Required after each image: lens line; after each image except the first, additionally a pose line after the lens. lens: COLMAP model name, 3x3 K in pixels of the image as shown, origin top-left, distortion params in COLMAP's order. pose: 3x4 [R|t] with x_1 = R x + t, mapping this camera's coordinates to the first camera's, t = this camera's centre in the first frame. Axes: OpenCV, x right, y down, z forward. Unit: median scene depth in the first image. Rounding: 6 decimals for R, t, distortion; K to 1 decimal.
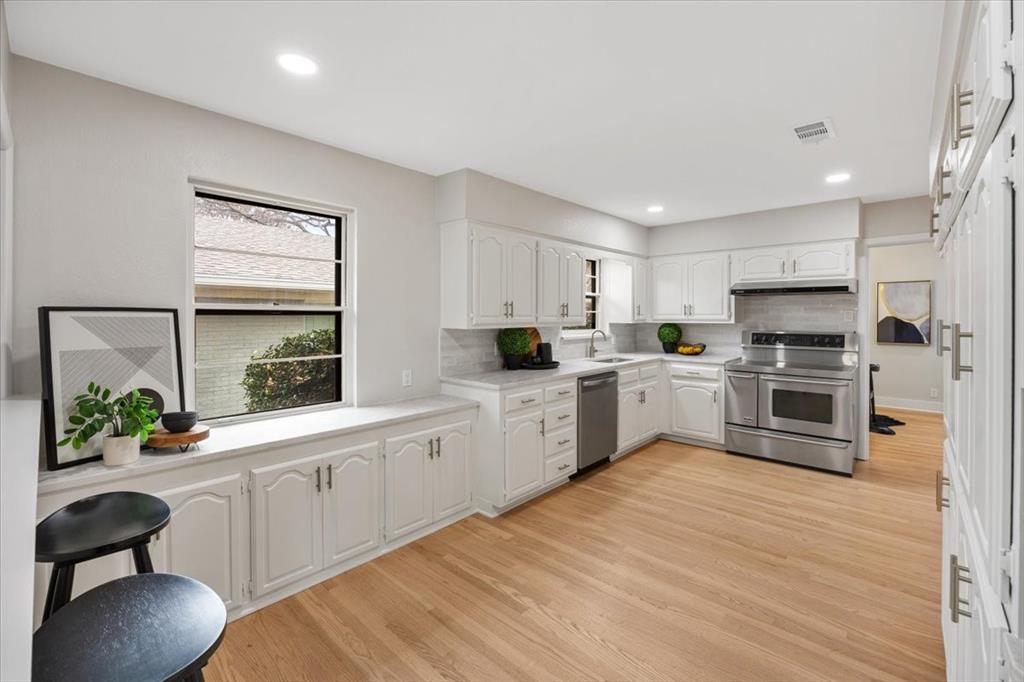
lens RADIAL K [[433.3, 0, 521.8], [0, 433.3, 317.8], [0, 0, 1]] dist [-0.010236, -0.000231]
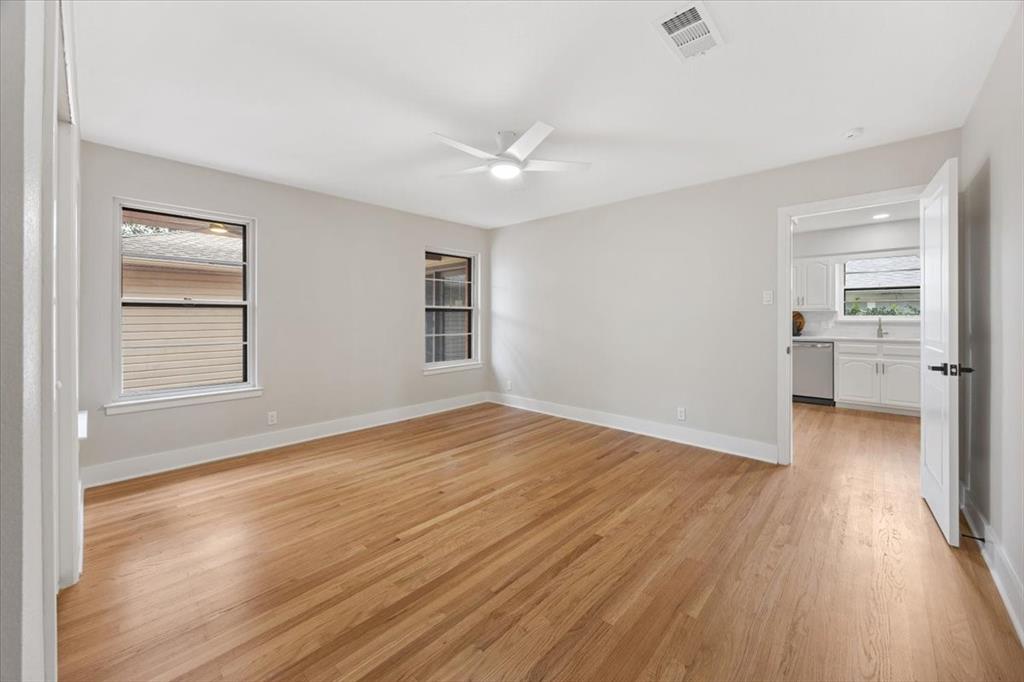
lens RADIAL K [[398.5, 0, 508.6], [0, 398.5, 319.7], [0, 0, 1]] dist [0.000464, -0.000065]
pose [[-0.001428, 0.013640, -0.999906, 1.449940], [-0.007678, 0.999877, 0.013650, 0.035781], [0.999970, 0.007696, -0.001324, -0.069582]]
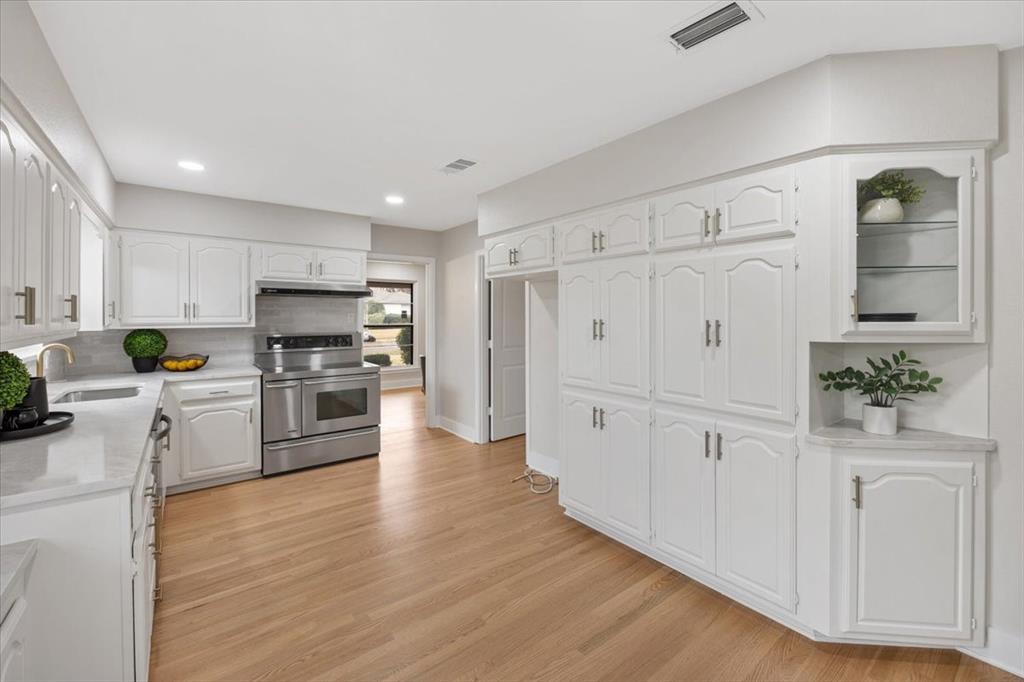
lens RADIAL K [[433.3, 0, 522.8], [0, 433.3, 316.9], [0, 0, 1]] dist [-0.010236, -0.000231]
pose [[0.167722, 0.000981, 0.985834, -0.286130], [0.006651, 0.999976, -0.002126, -0.001697], [-0.985812, 0.006913, 0.167711, 0.356576]]
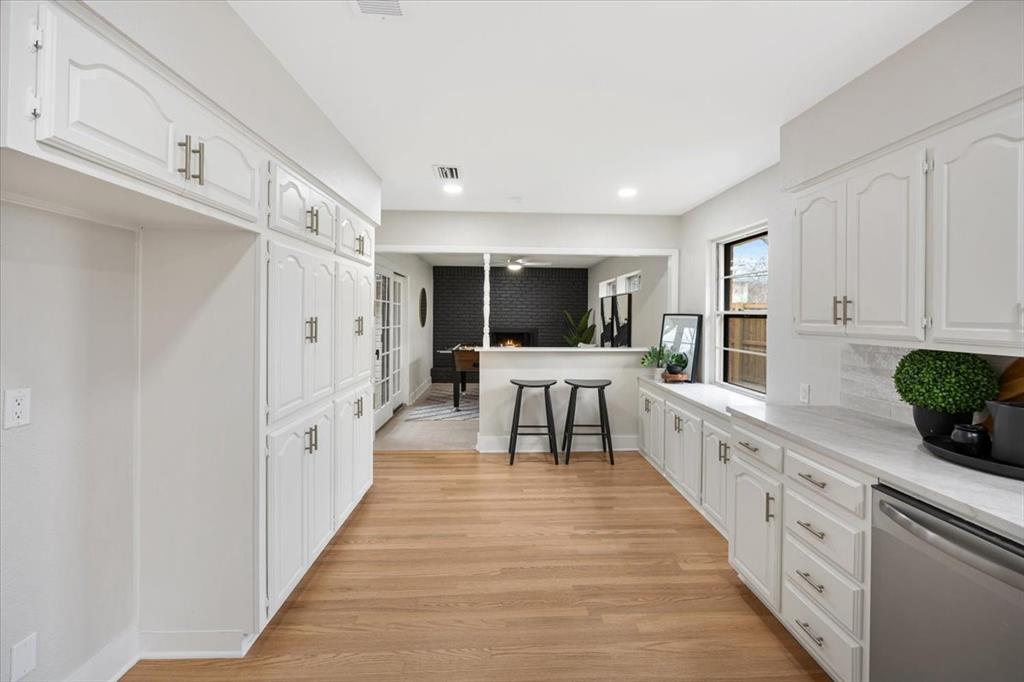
lens RADIAL K [[433.3, 0, 523.4], [0, 433.3, 320.7], [0, 0, 1]] dist [-0.010236, -0.000231]
pose [[-0.705284, 0.002551, -0.708921, 0.528156], [-0.014944, 0.999718, 0.018465, -0.007680], [0.708768, 0.023617, -0.705047, 0.876274]]
